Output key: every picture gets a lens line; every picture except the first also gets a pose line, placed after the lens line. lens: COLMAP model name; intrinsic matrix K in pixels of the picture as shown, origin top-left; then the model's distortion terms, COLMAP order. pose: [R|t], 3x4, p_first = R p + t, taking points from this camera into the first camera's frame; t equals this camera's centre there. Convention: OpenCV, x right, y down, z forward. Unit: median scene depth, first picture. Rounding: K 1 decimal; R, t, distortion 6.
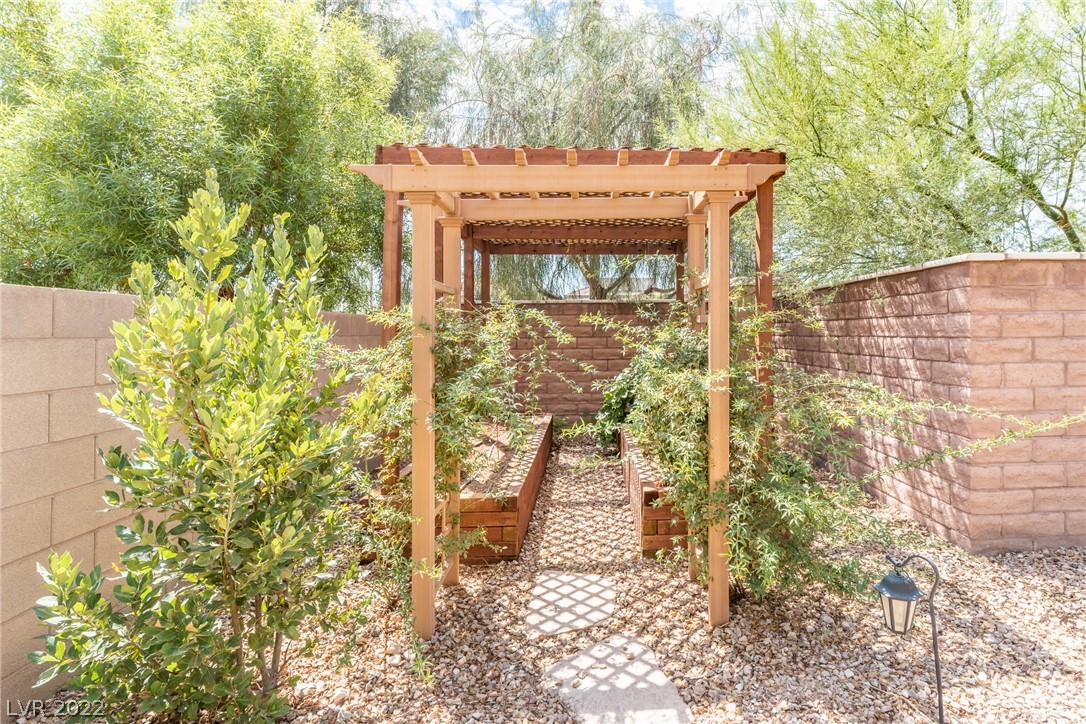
lens RADIAL K [[572.2, 0, 546.4], [0, 572.2, 360.3], [0, 0, 1]] dist [0.033659, -0.003841]
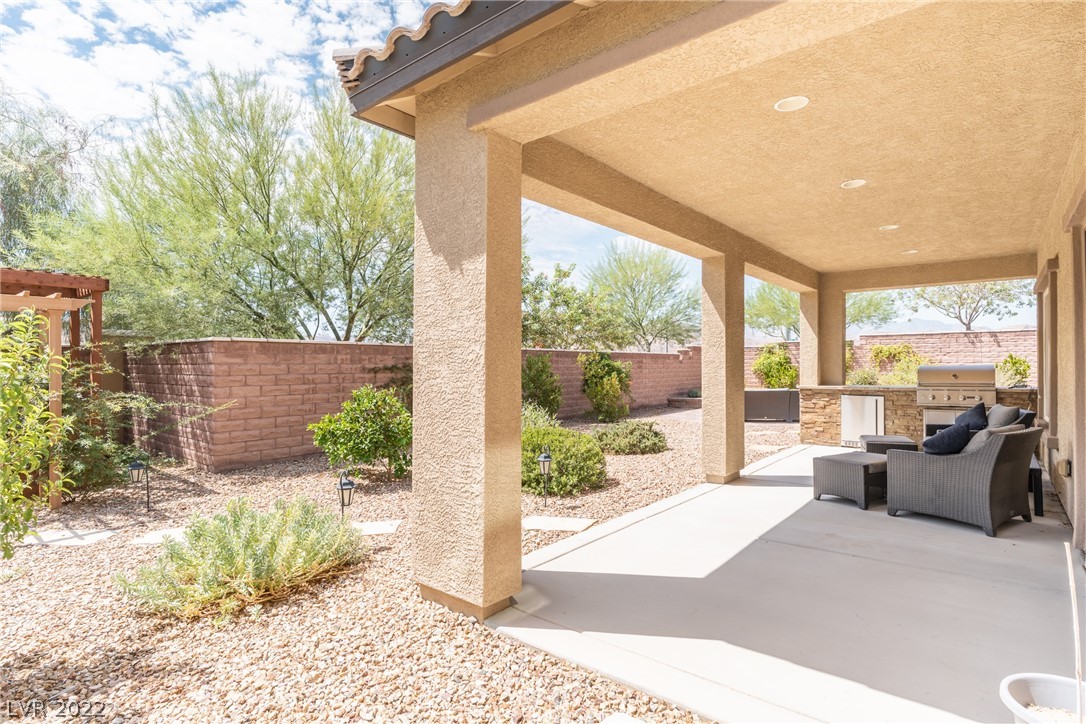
lens RADIAL K [[572.2, 0, 548.2], [0, 572.2, 367.5], [0, 0, 1]] dist [0.033659, -0.003841]
pose [[0.607332, 0.000535, 0.794448, -0.234565], [0.033591, 0.999088, -0.026352, 0.029531], [-0.793737, 0.042691, 0.606761, -1.292034]]
